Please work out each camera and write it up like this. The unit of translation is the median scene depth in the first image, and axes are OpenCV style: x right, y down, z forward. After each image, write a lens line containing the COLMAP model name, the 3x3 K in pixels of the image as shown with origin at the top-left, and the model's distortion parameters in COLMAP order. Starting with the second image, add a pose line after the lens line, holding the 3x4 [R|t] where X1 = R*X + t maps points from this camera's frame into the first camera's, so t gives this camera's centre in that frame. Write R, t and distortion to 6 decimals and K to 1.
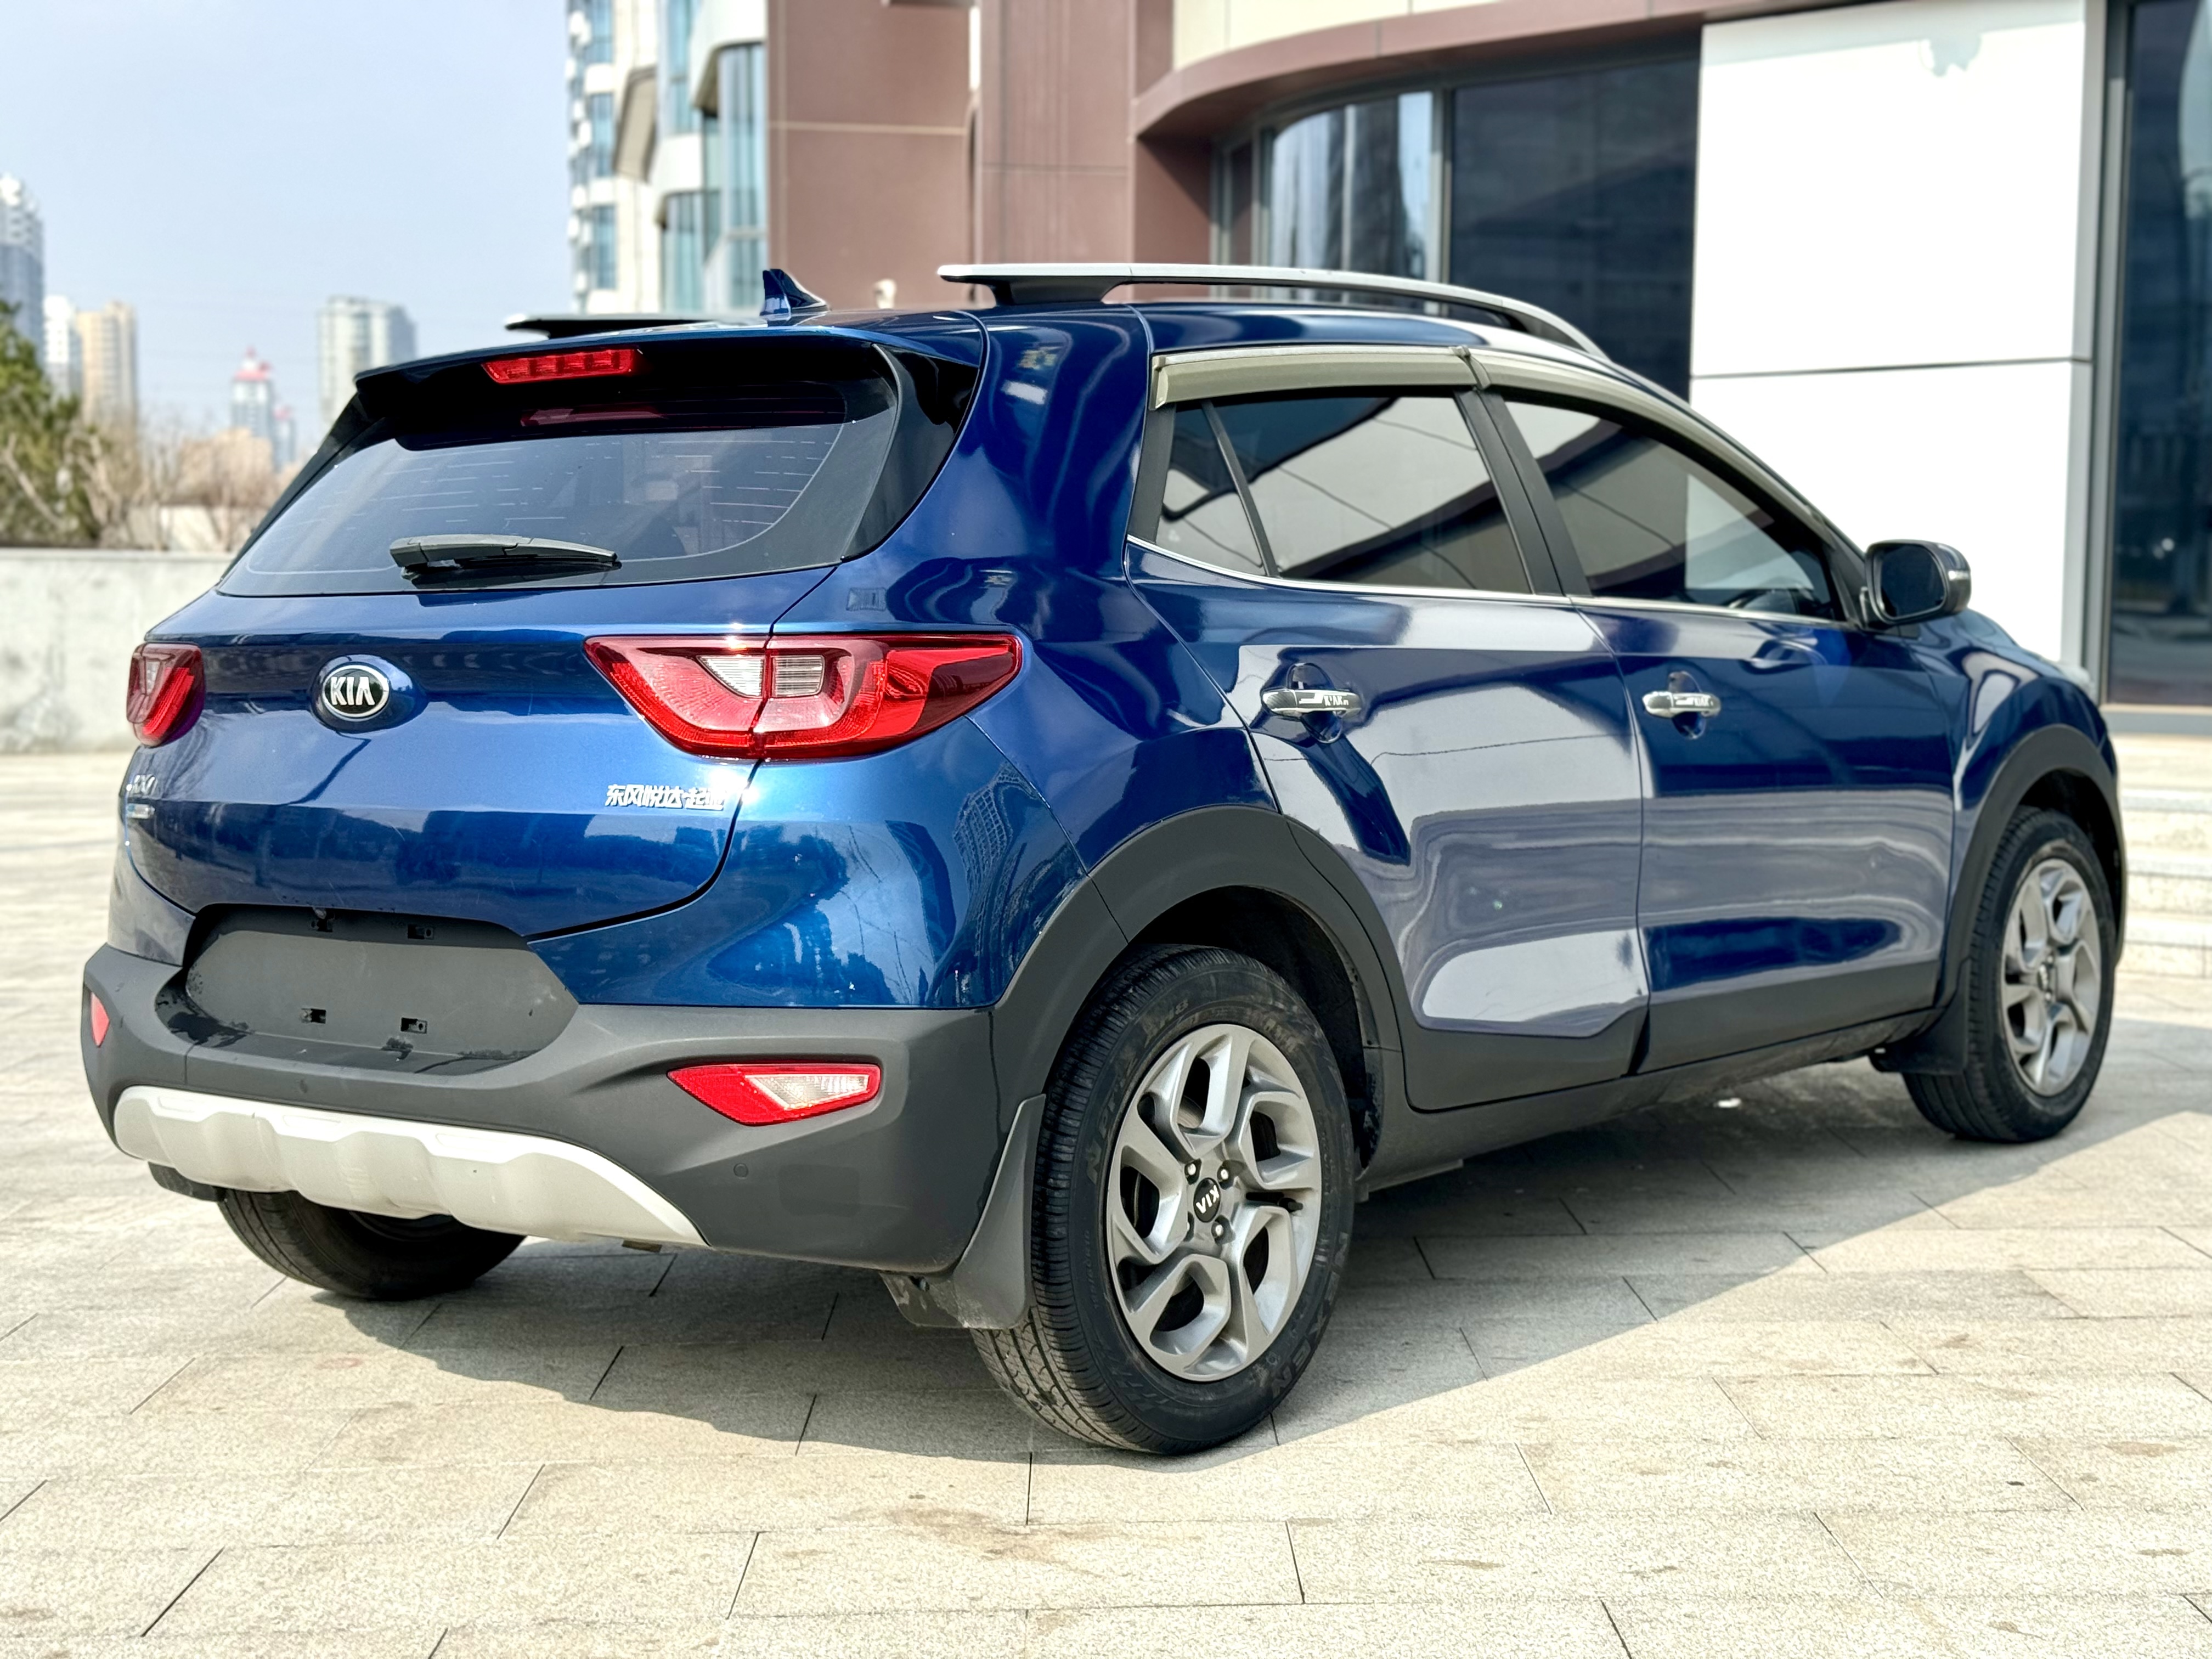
lens RADIAL K [[3085.5, 0, 1121.0], [0, 3085.5, 840.0], [0, 0, 1]] dist [0.207948, -0.464225]
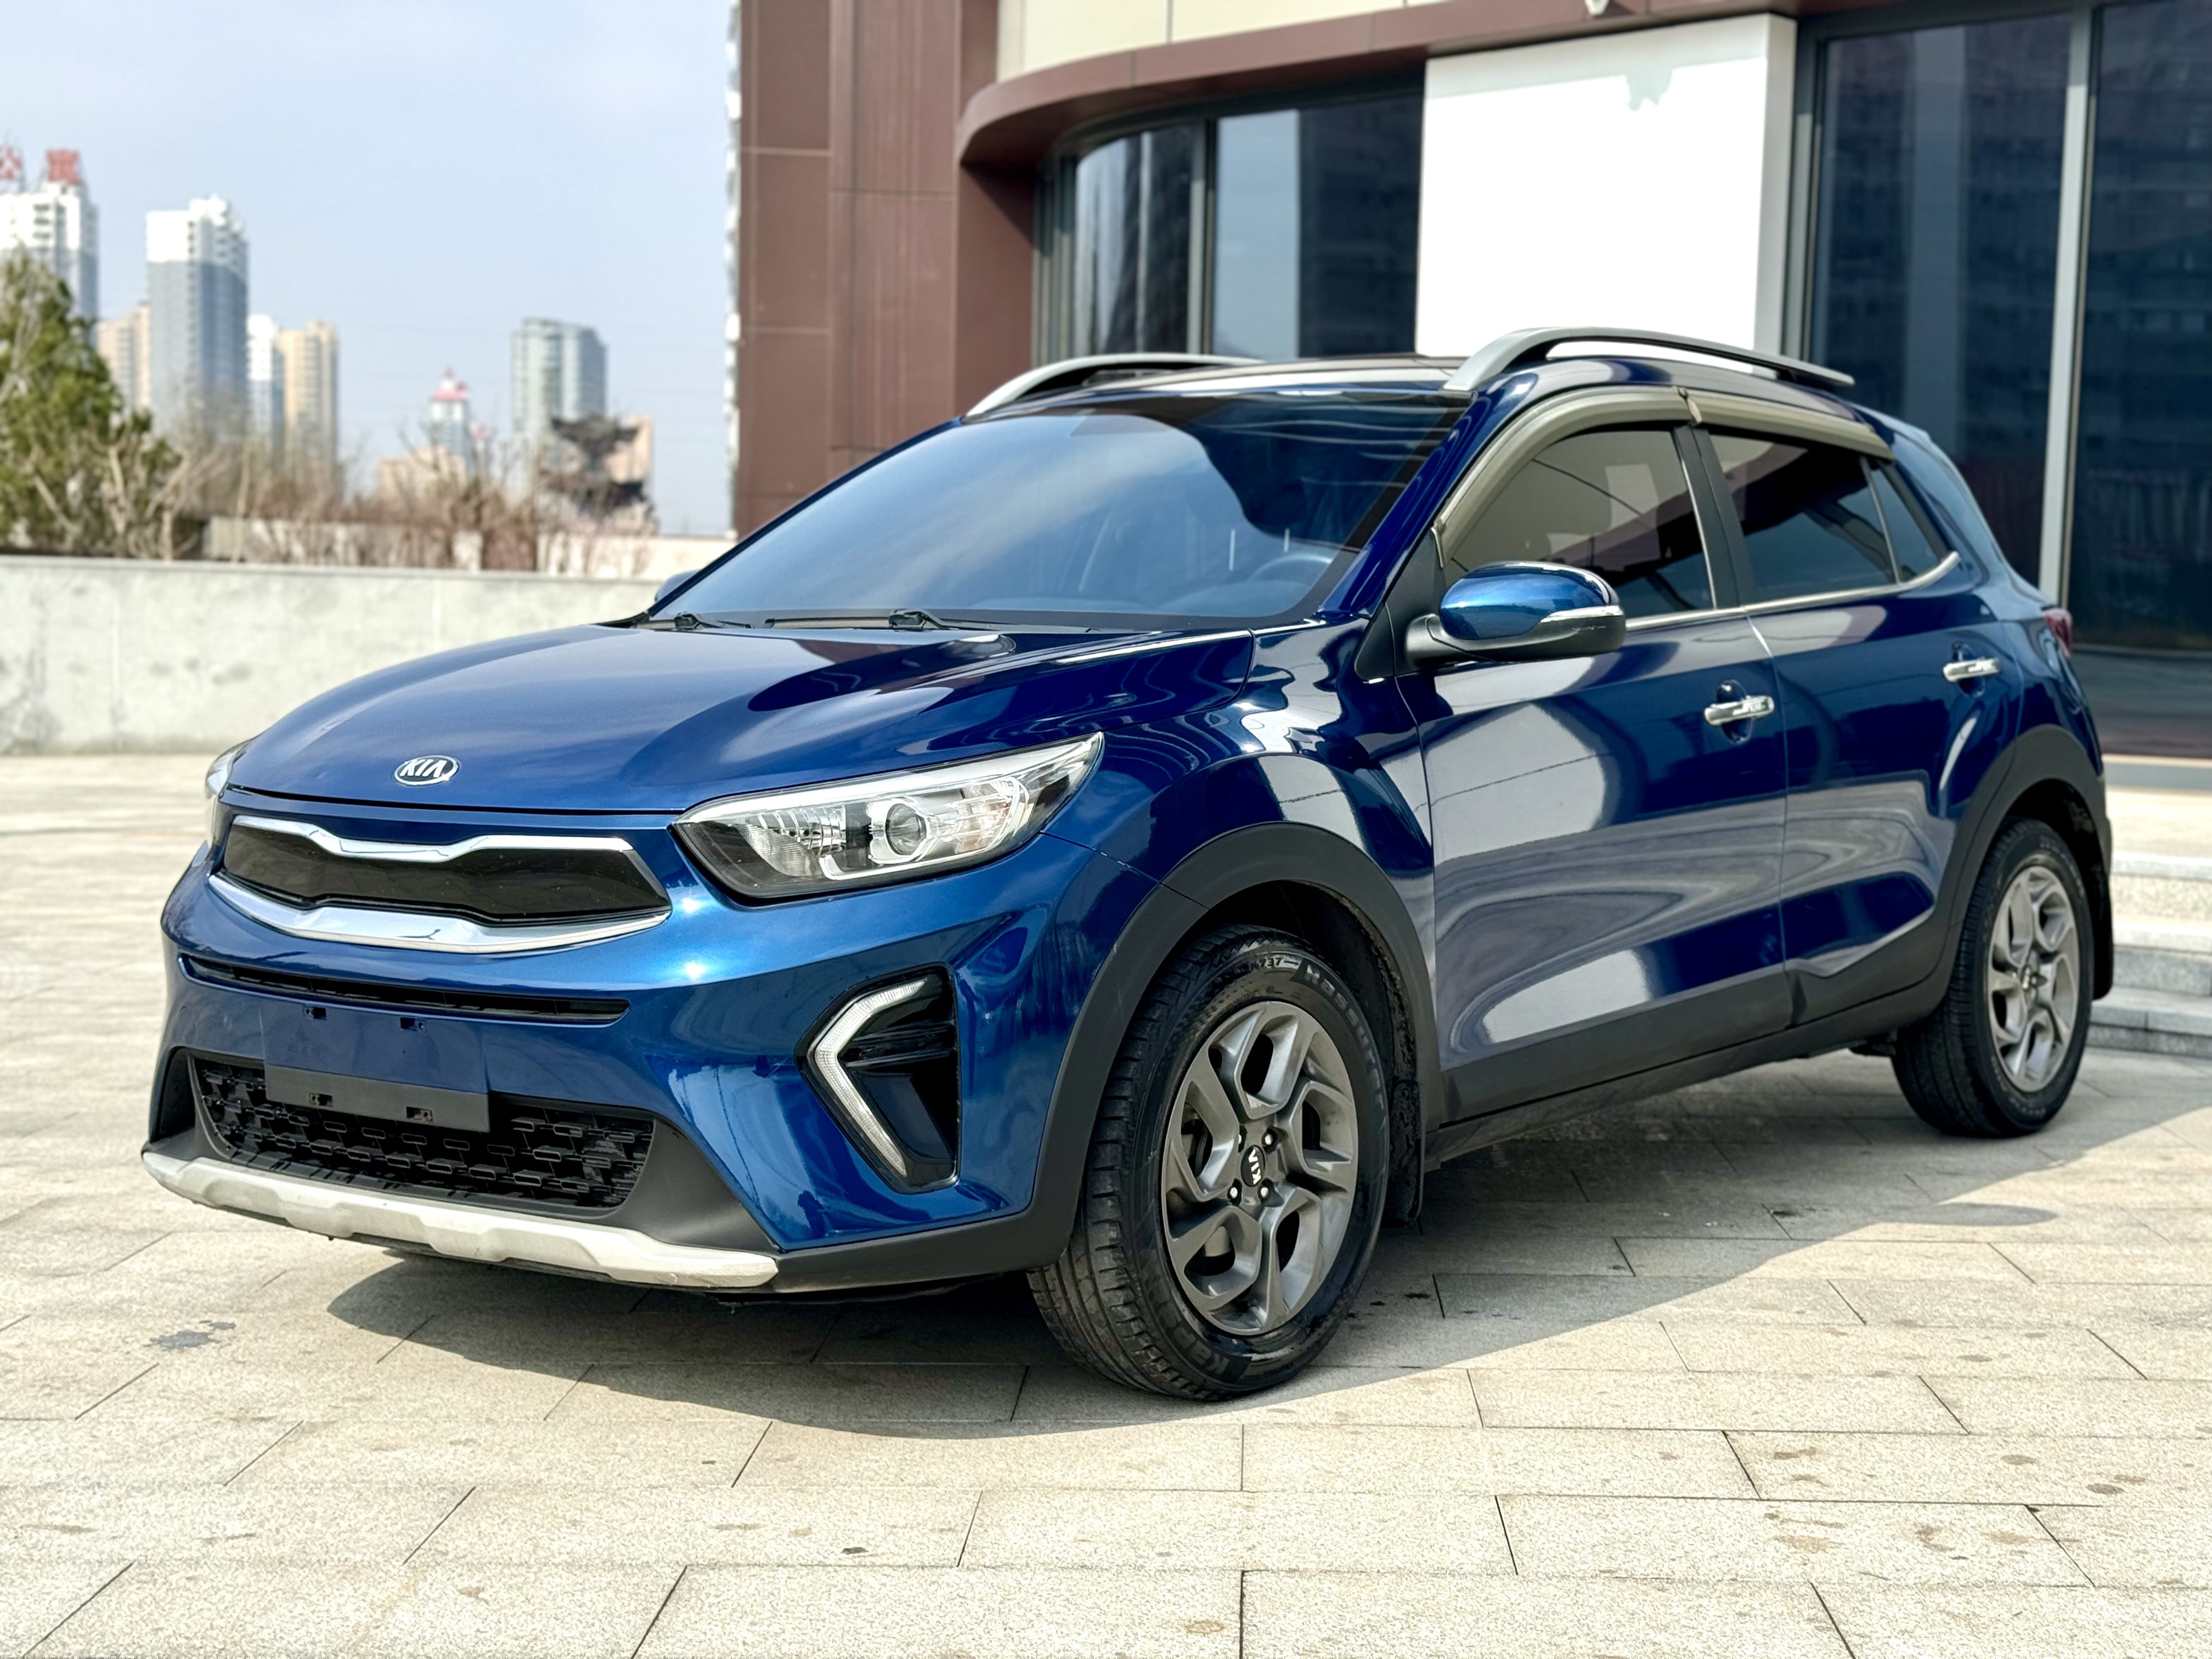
lens RADIAL K [[3085.5, 0, 1121.0], [0, 3085.5, 840.0], [0, 0, 1]] dist [0.207948, -0.464225]
pose [[0.997998, 0.020097, -0.059975, 0.160636], [-0.020593, 0.999759, -0.007666, 0.001416], [0.059806, 0.008886, 0.998170, -0.007248]]
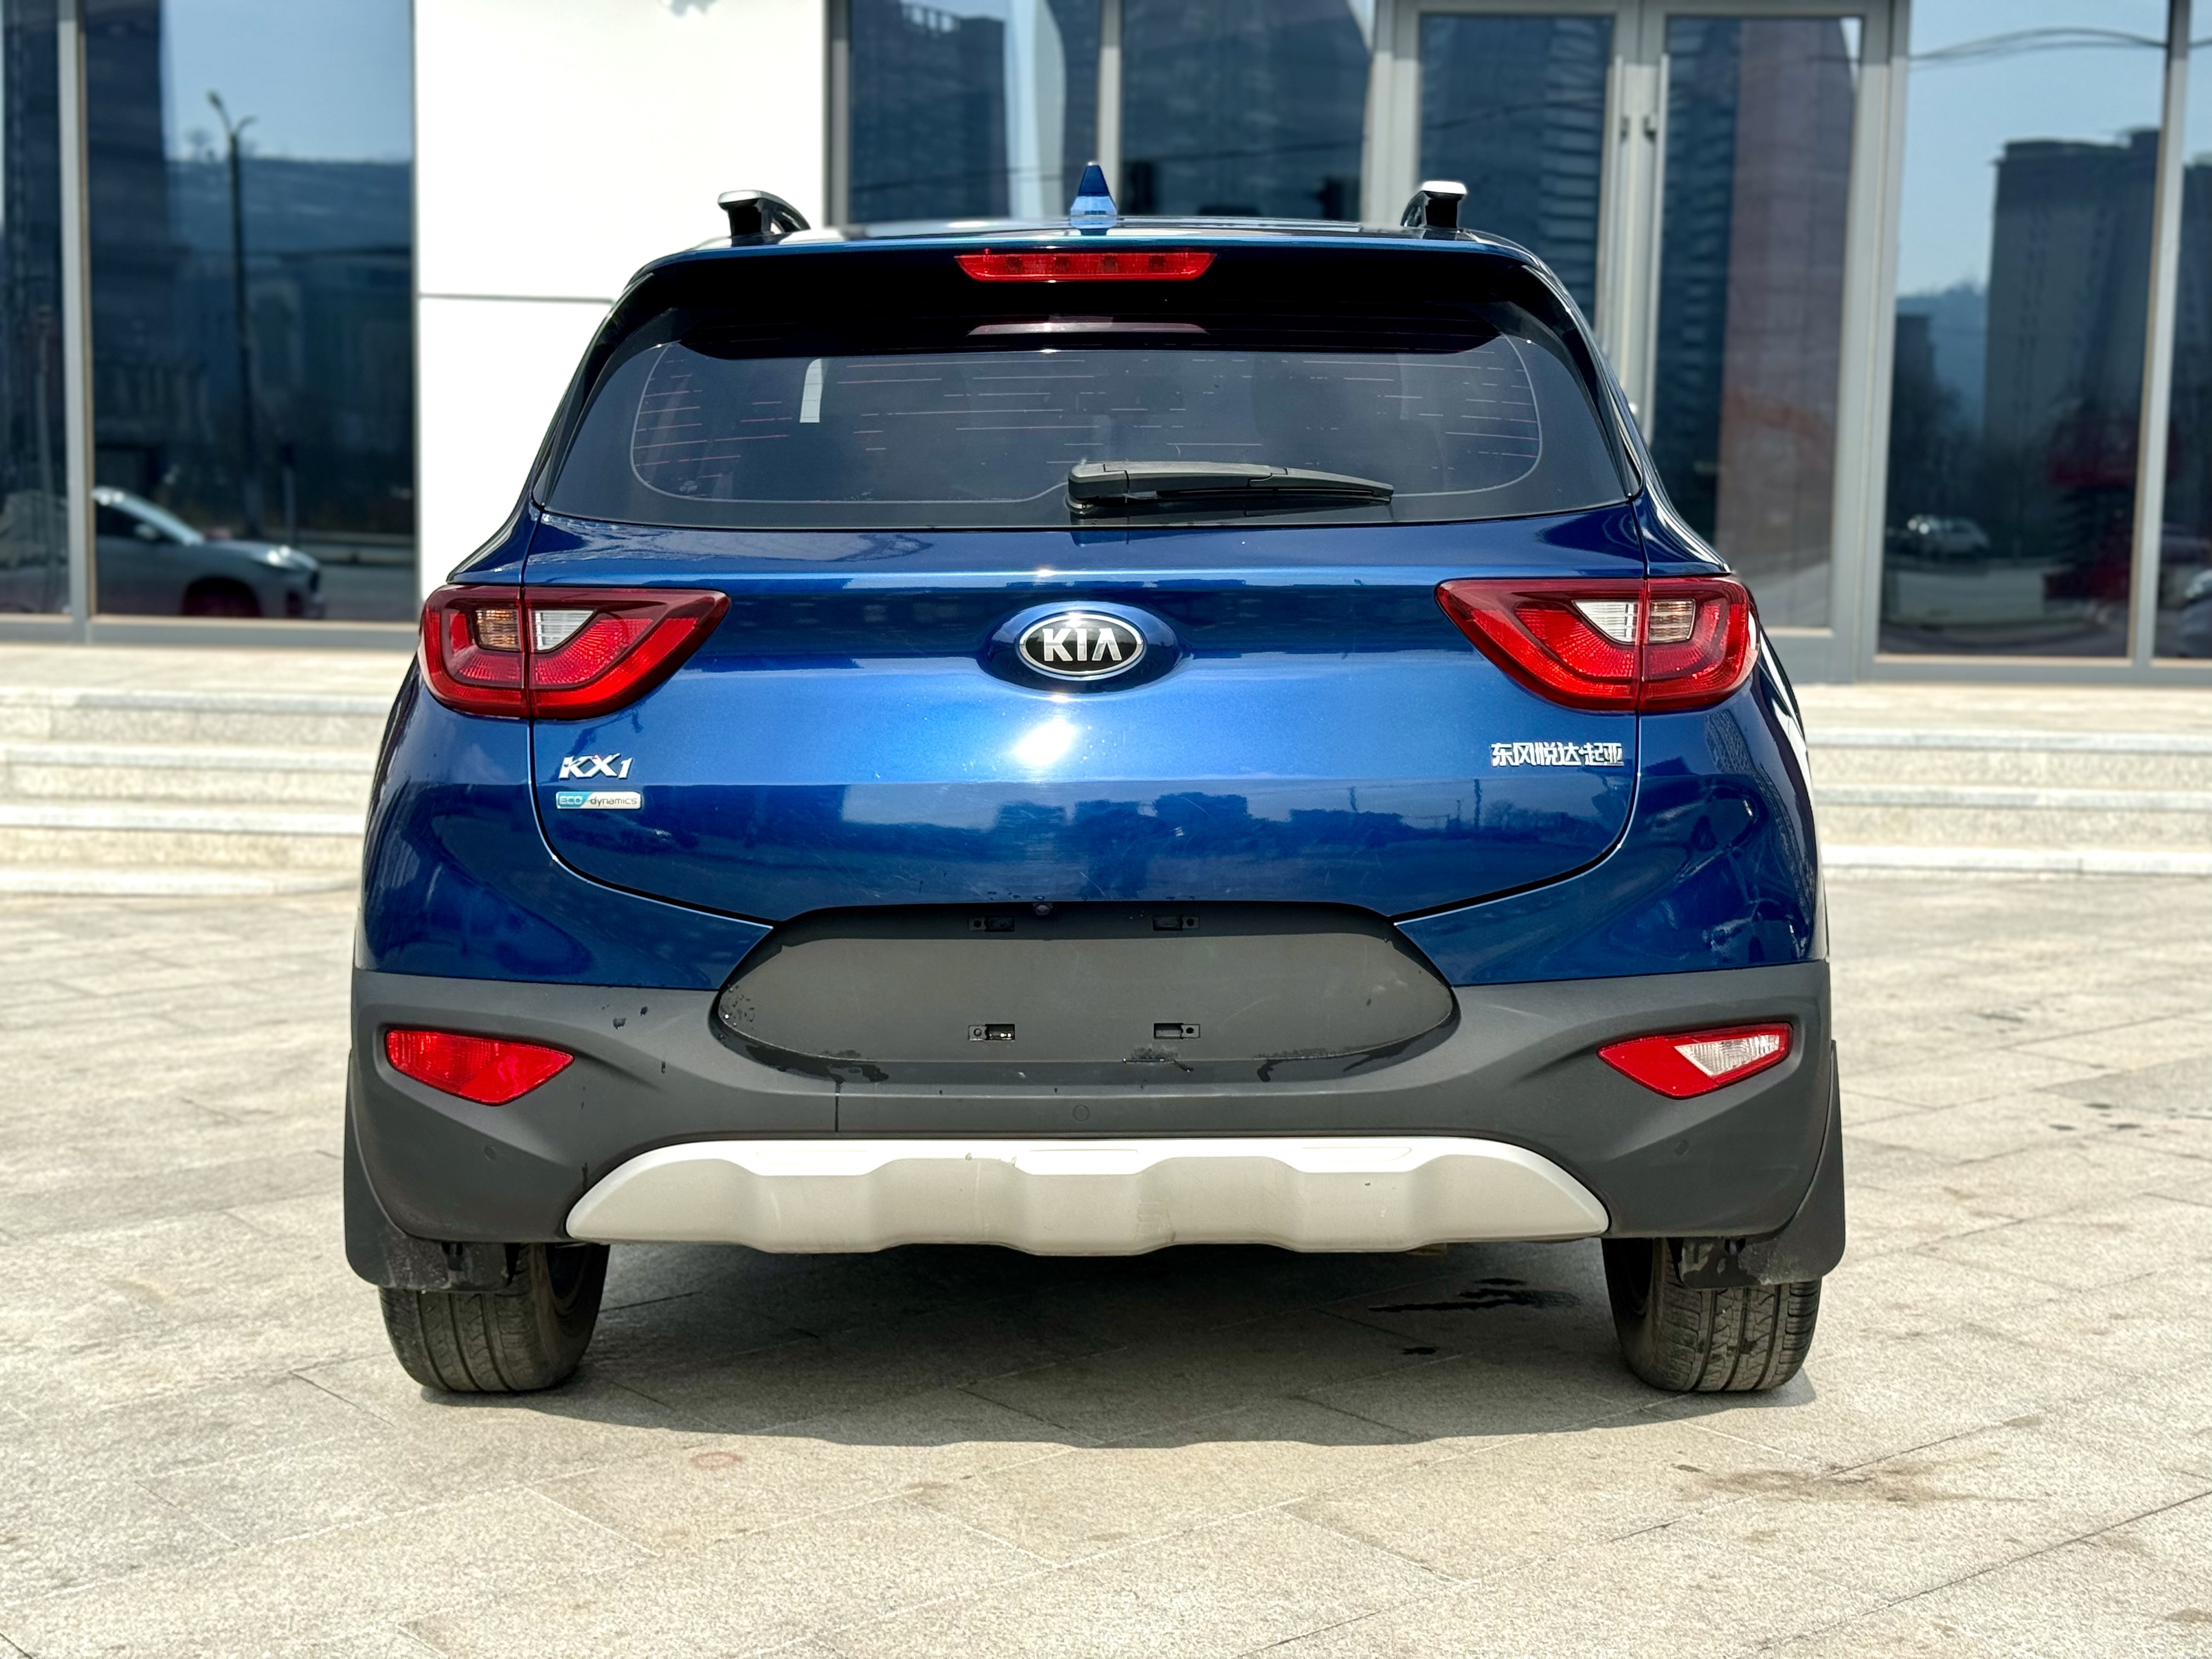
lens RADIAL K [[3085.5, 0, 1121.0], [0, 3085.5, 840.0], [0, 0, 1]] dist [0.207948, -0.464225]
pose [[0.784425, -0.052964, 0.617958, -0.266452], [0.038416, 0.998583, 0.036822, -0.008894], [-0.619033, -0.005144, 0.785348, 0.116304]]
